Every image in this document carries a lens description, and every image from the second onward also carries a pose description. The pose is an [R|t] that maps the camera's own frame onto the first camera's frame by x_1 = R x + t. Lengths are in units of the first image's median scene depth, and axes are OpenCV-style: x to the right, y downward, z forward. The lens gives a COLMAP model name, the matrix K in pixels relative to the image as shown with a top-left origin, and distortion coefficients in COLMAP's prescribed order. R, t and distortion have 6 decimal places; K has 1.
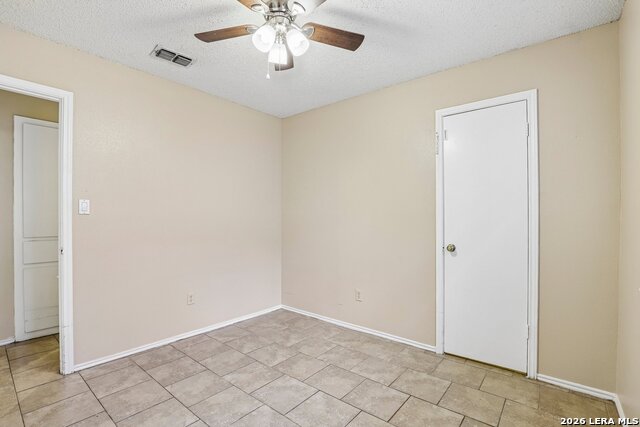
lens RADIAL K [[293.7, 0, 324.9], [0, 293.7, 212.6], [0, 0, 1]] dist [-0.029073, 0.003575]
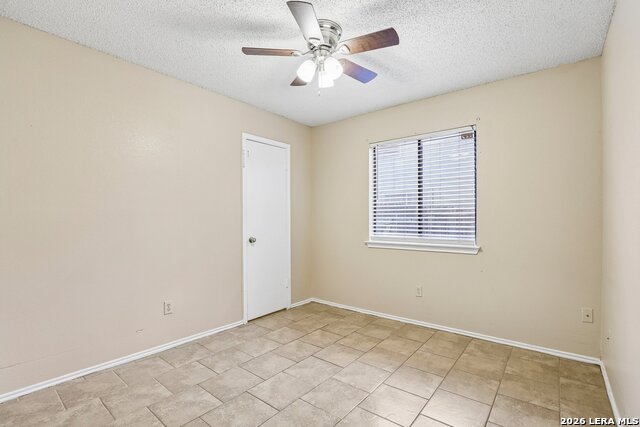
lens RADIAL K [[293.7, 0, 323.2], [0, 293.7, 212.3], [0, 0, 1]] dist [-0.029073, 0.003575]
pose [[-0.000449, 0.018247, 0.999833, -0.912933], [-0.017437, 0.999681, -0.018252, 0.011938], [-0.999848, -0.017443, -0.000130, 0.674657]]
